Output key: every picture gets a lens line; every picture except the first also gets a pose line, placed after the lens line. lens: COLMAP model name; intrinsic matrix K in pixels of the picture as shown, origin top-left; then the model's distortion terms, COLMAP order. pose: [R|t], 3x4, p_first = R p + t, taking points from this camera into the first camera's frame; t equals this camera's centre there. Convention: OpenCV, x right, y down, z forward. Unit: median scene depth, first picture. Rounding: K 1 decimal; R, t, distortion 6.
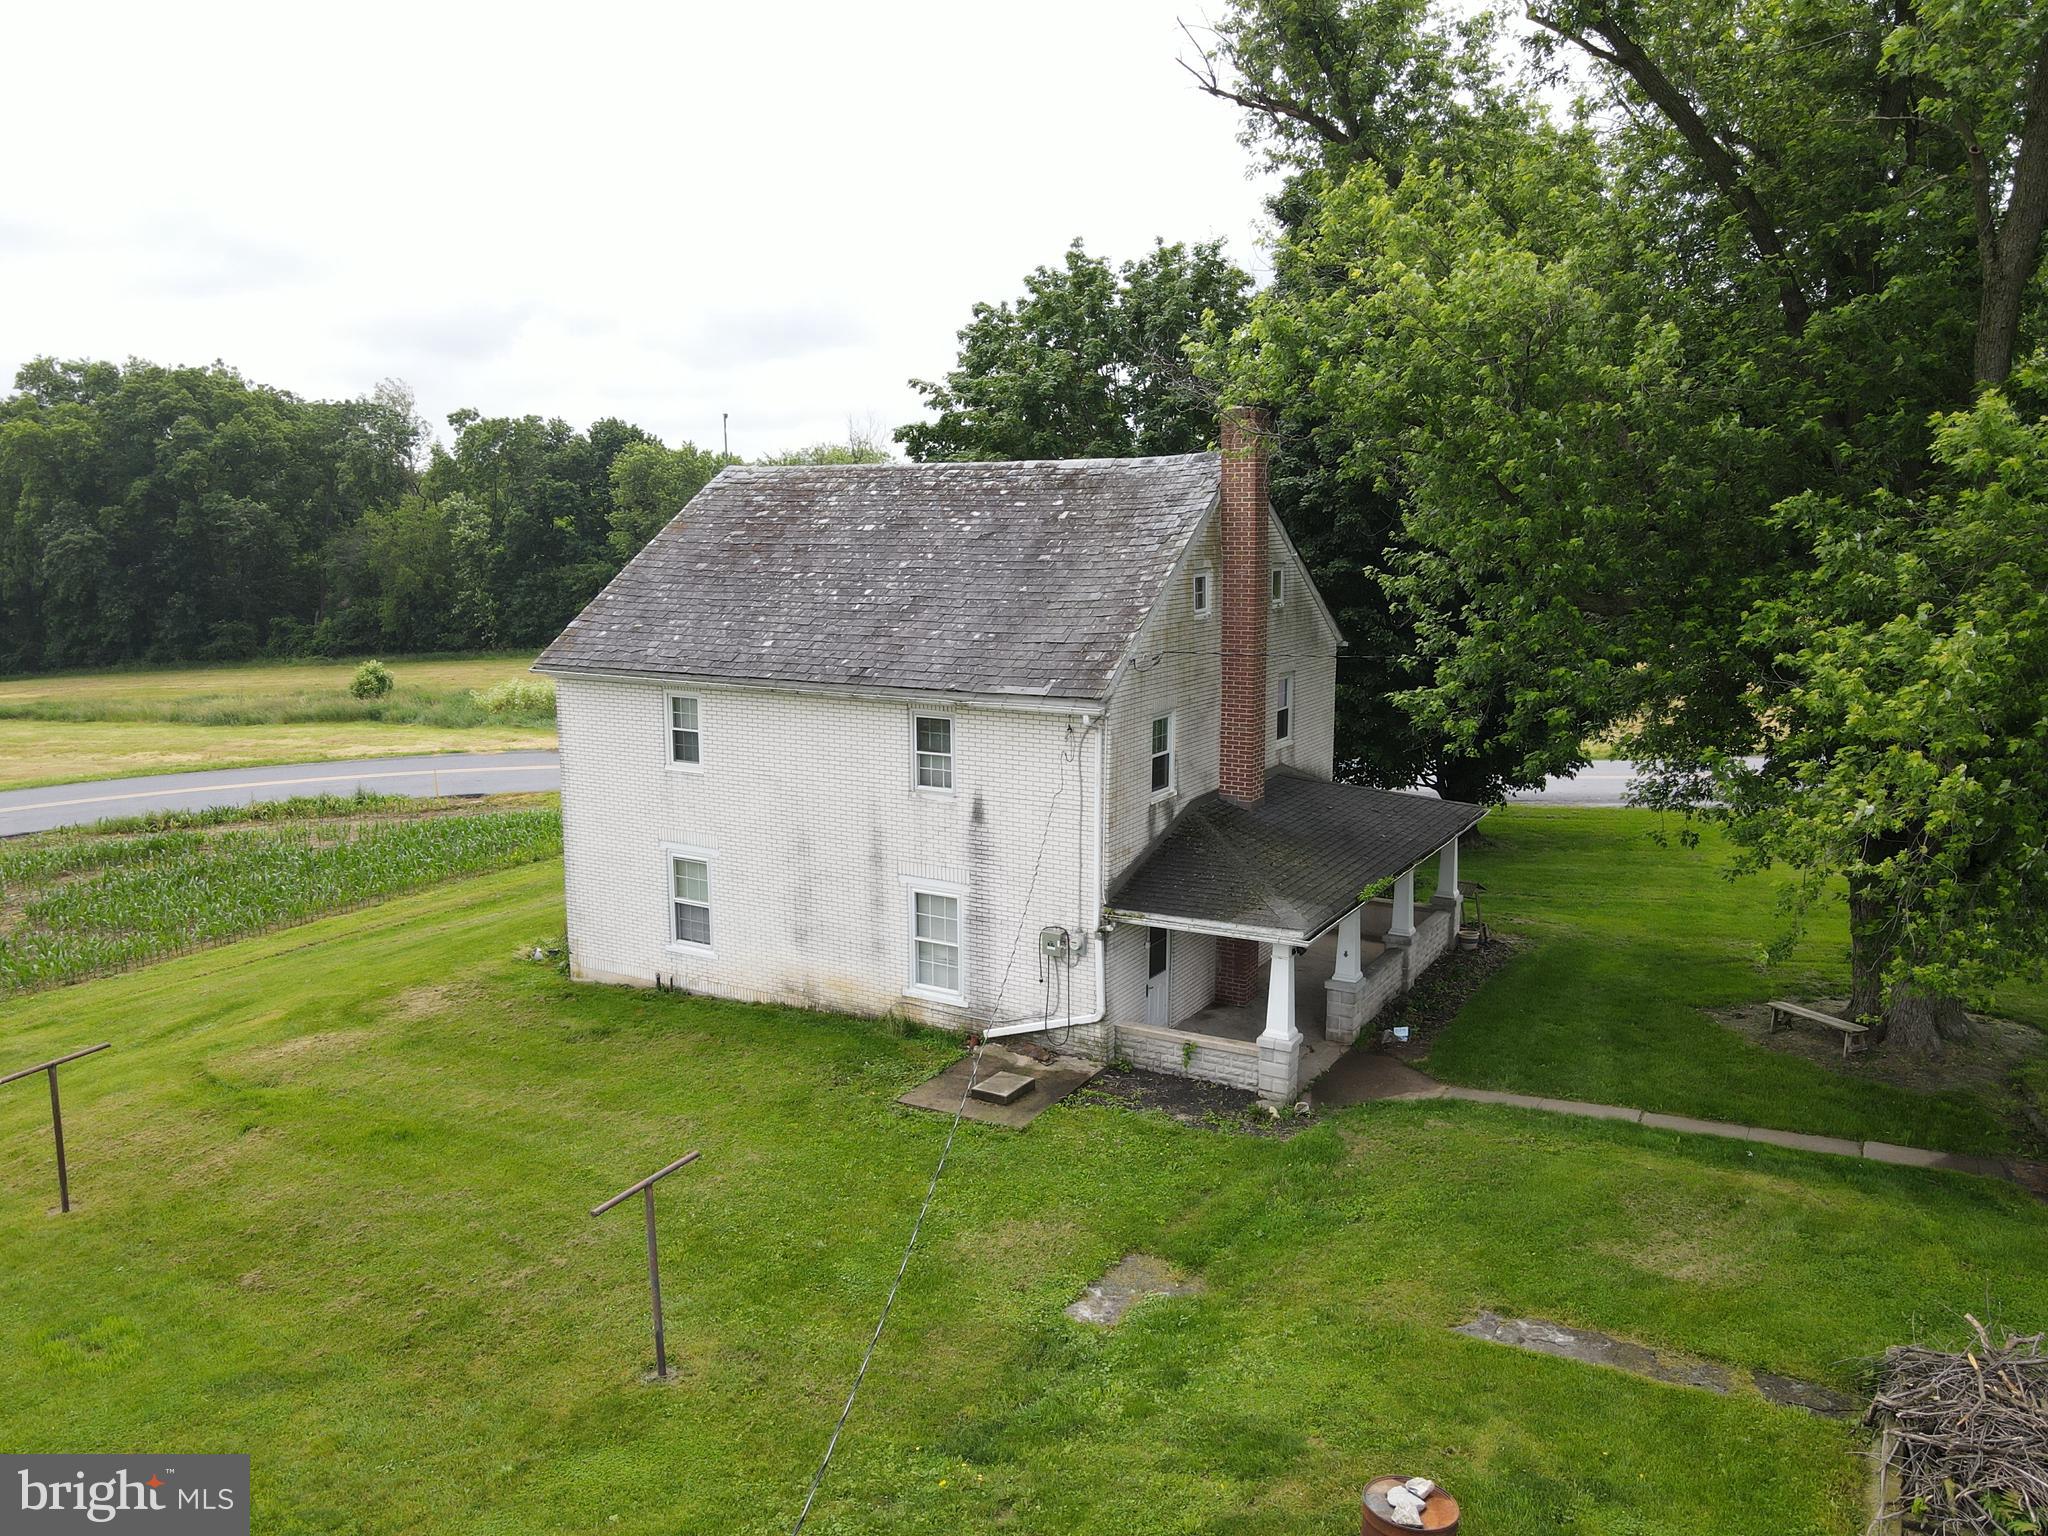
lens RADIAL K [[1508.4, 0, 1016.7], [0, 1508.4, 761.8], [0, 0, 1]] dist [-0.006515, 0.035930]
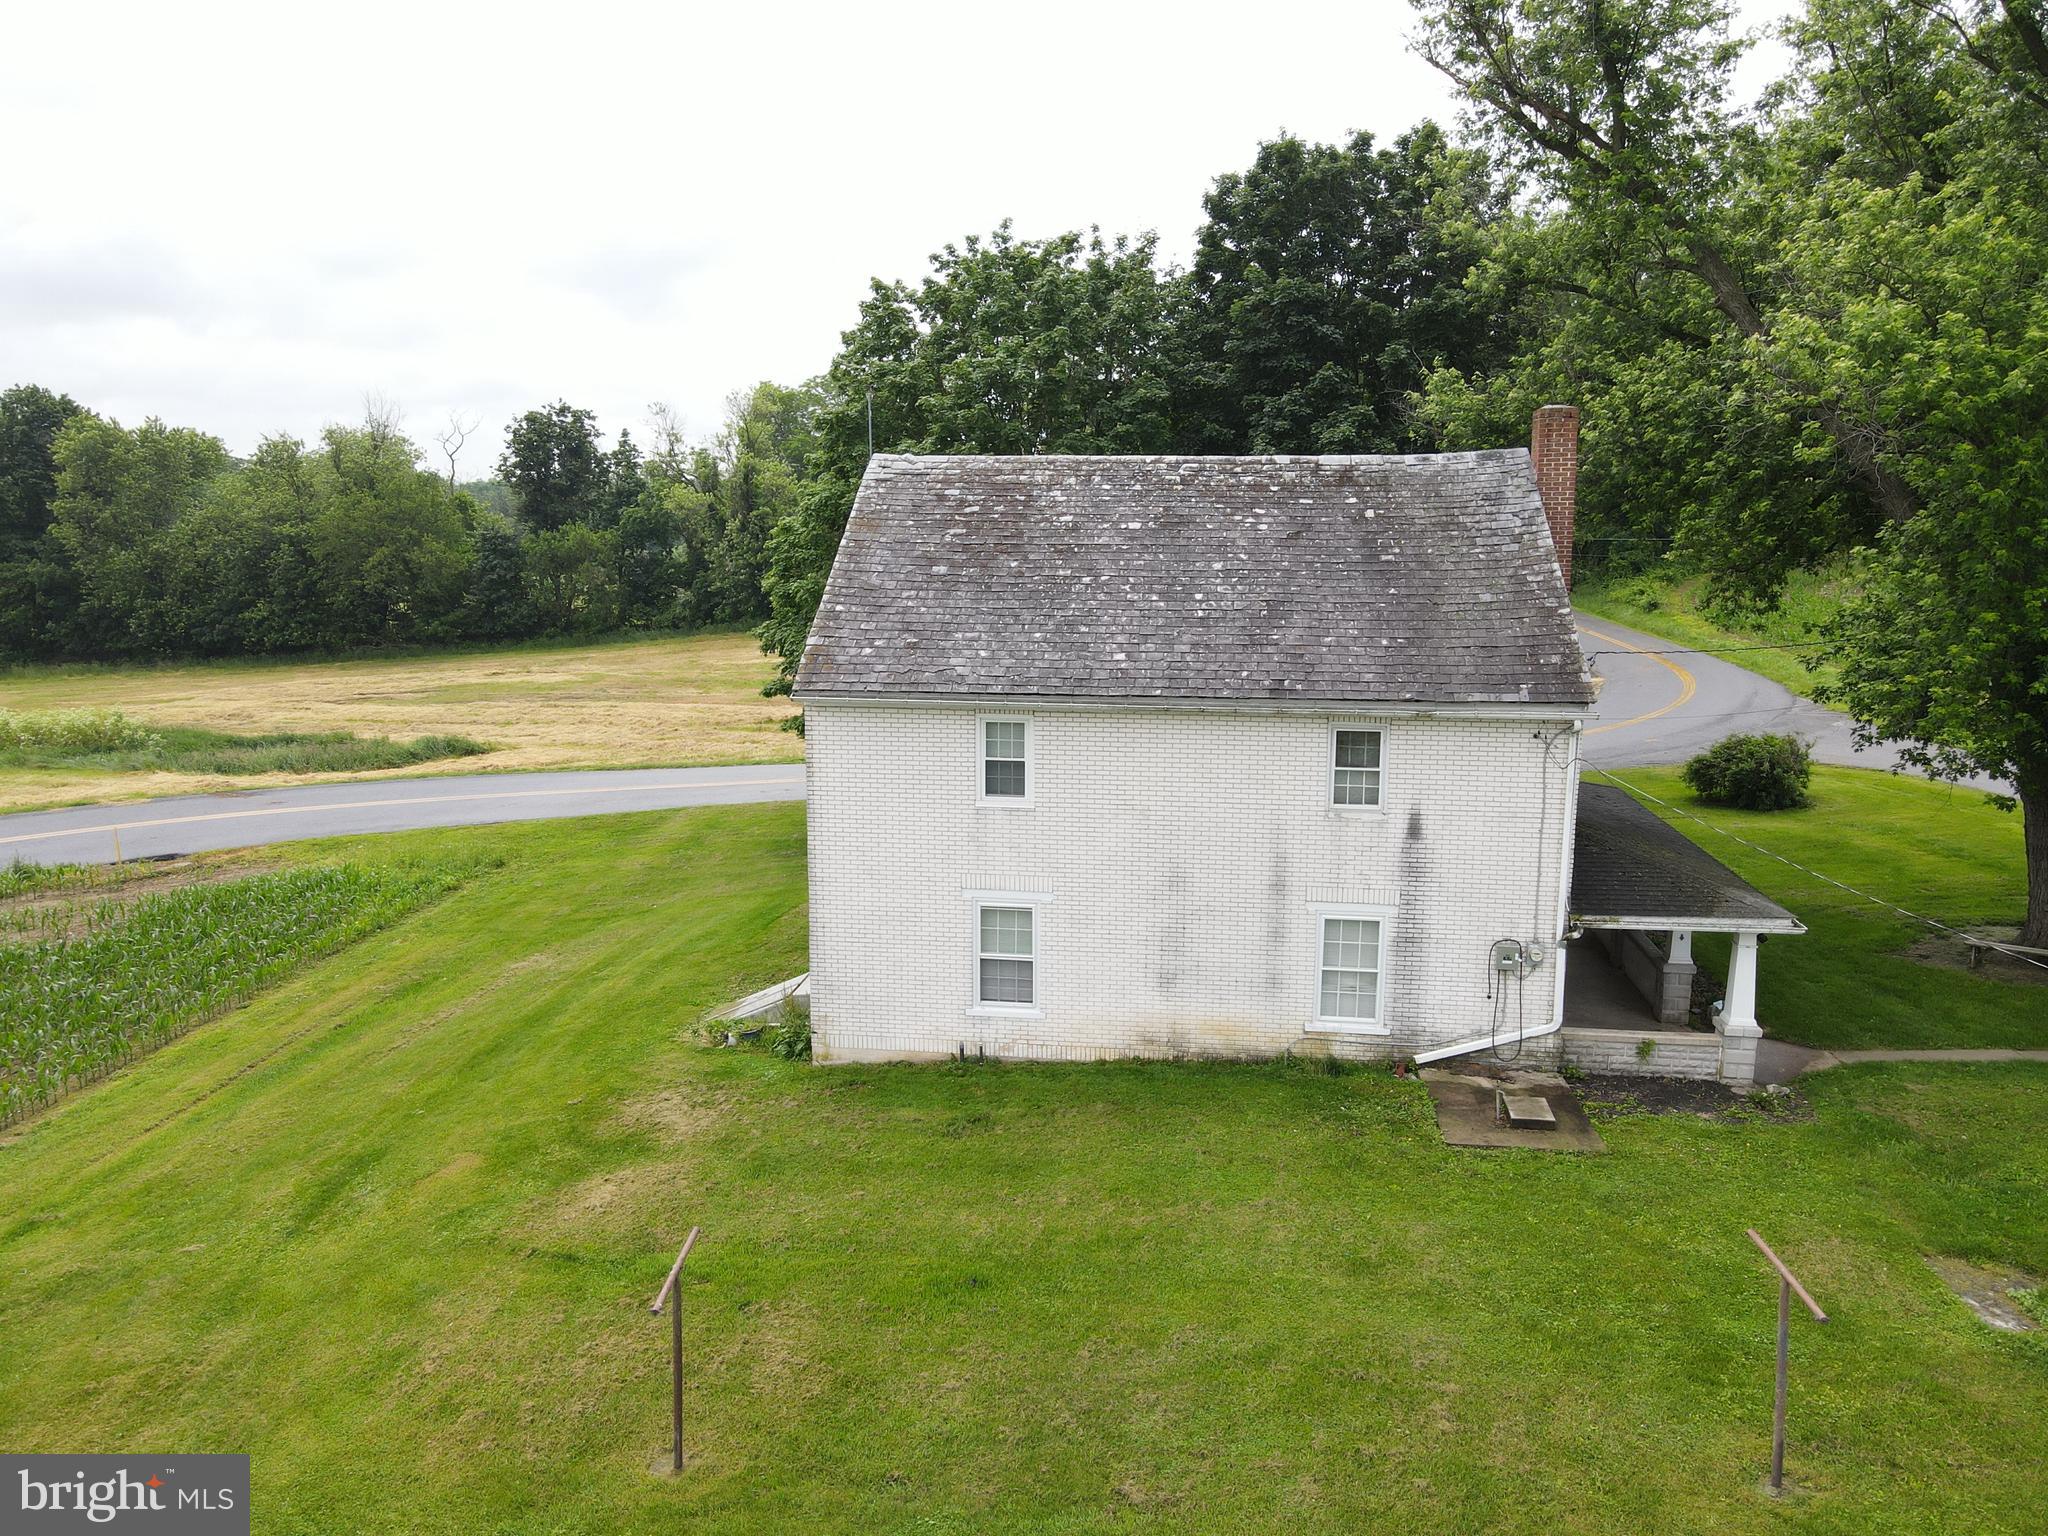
lens RADIAL K [[1508.4, 0, 1018.3], [0, 1508.4, 763.0], [0, 0, 1]] dist [-0.006515, 0.035930]
pose [[0.923880, -0.060248, 0.377910, -0.575791], [0.057897, 0.998168, 0.017591, -0.036082], [-0.378278, 0.005628, 0.925675, 0.205360]]
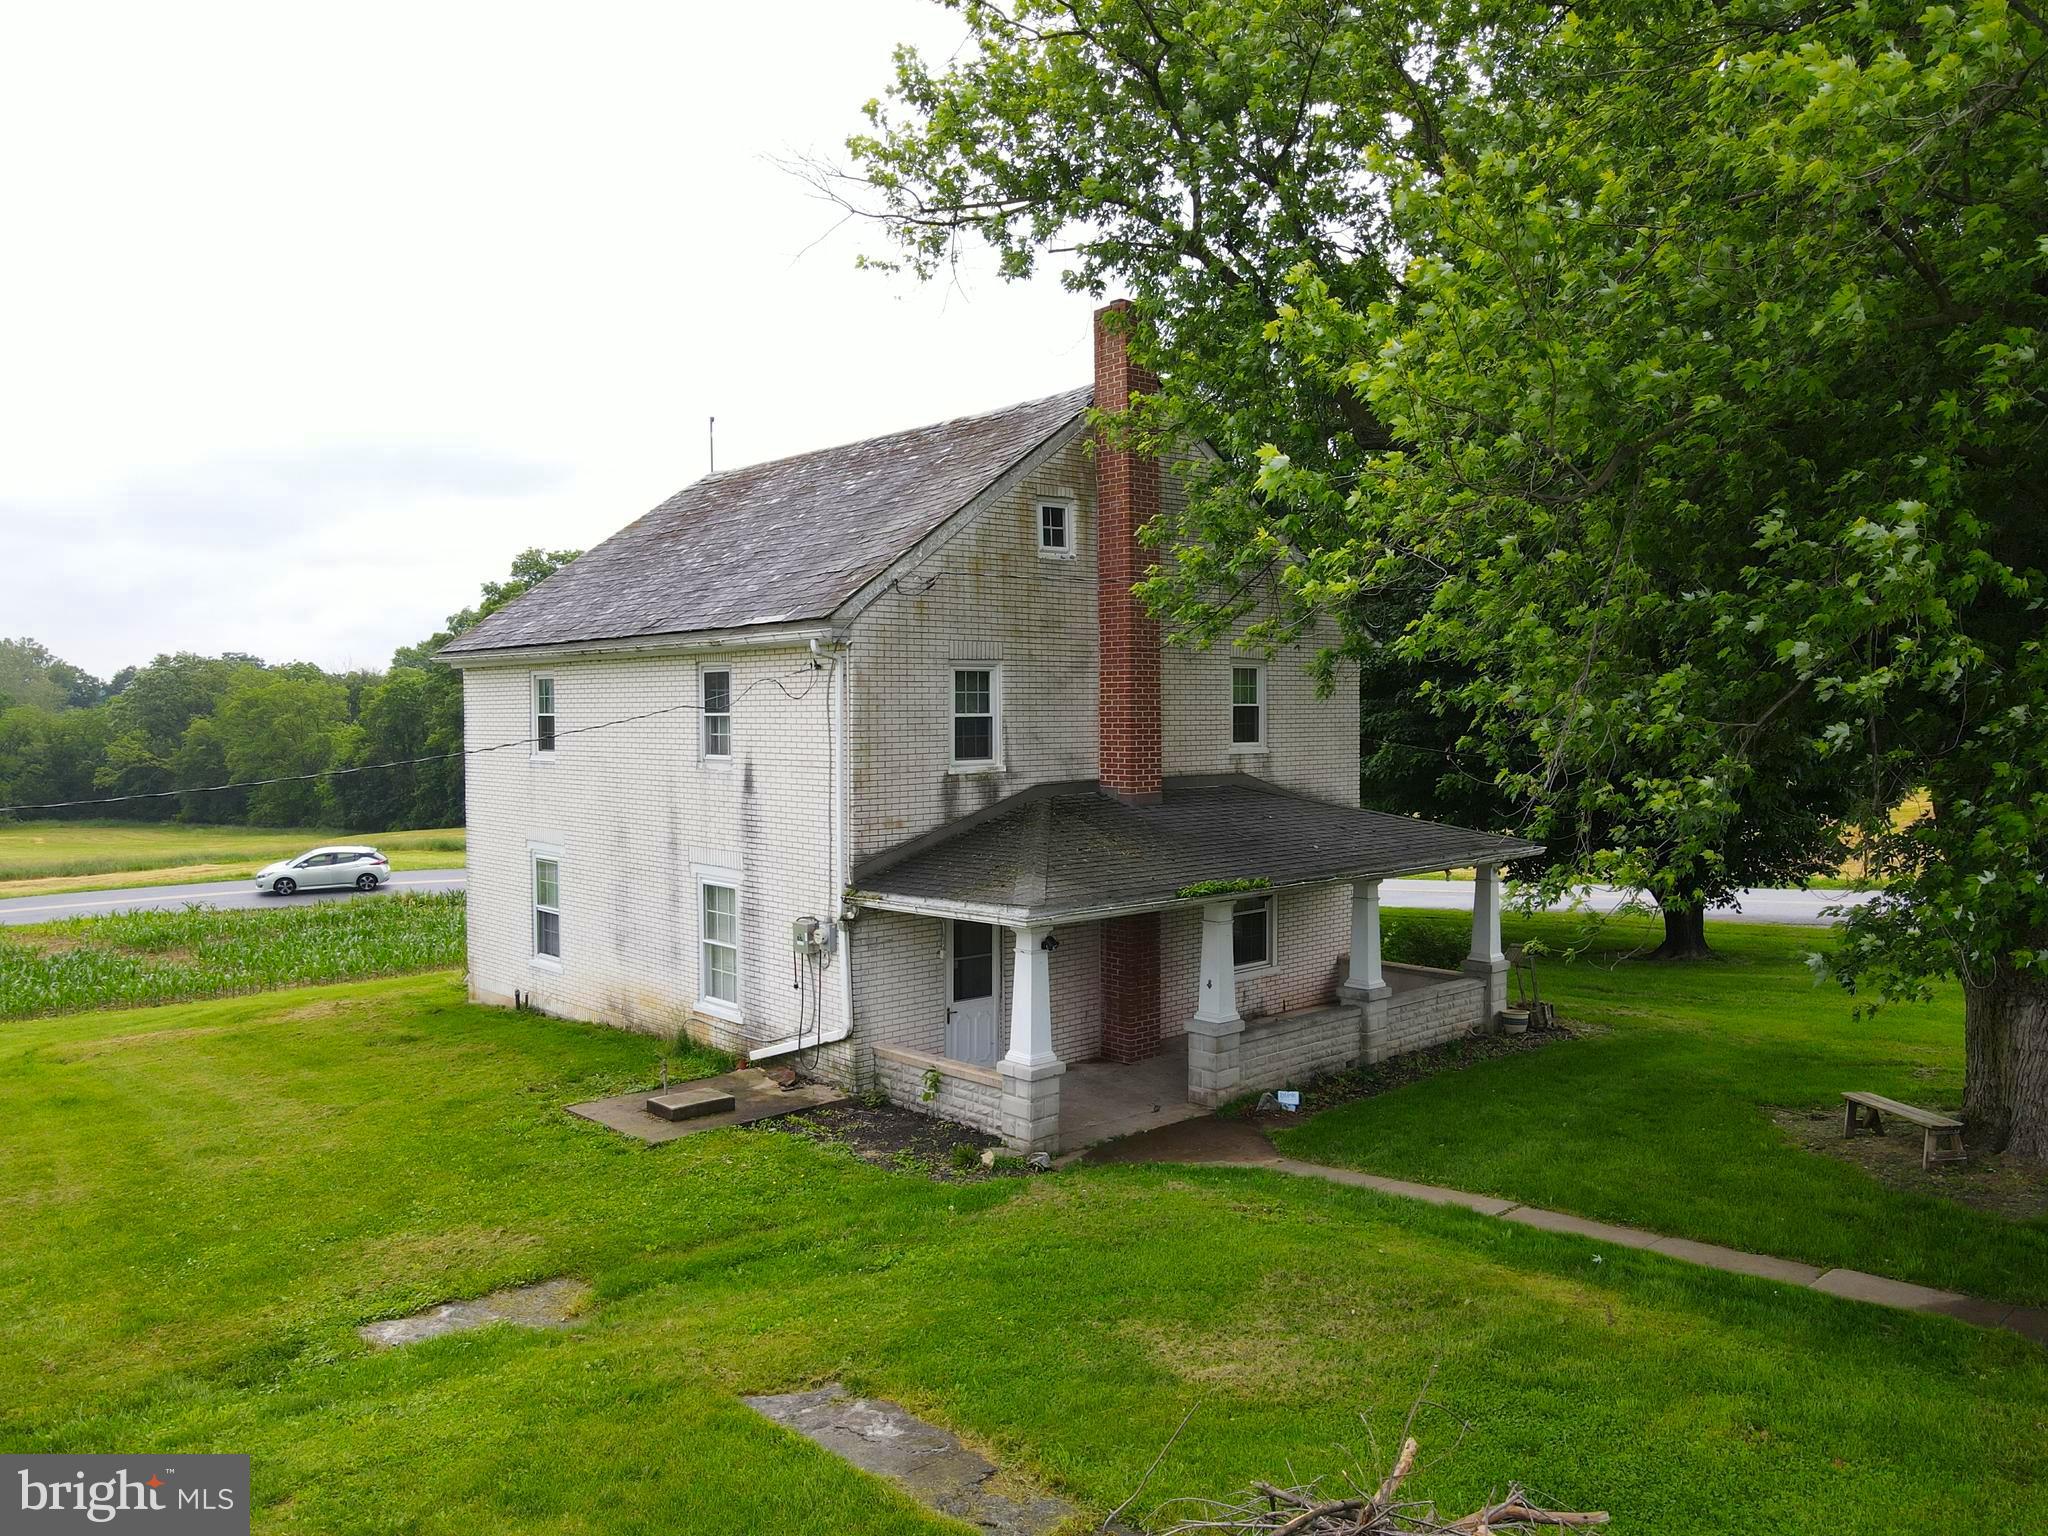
lens RADIAL K [[1508.4, 0, 1014.3], [0, 1508.4, 763.2], [0, 0, 1]] dist [-0.006515, 0.035930]
pose [[0.954149, 0.007620, -0.299236, 0.340852], [-0.045558, 0.991726, -0.120016, 0.110356], [0.295845, 0.128146, 0.946601, 0.243116]]
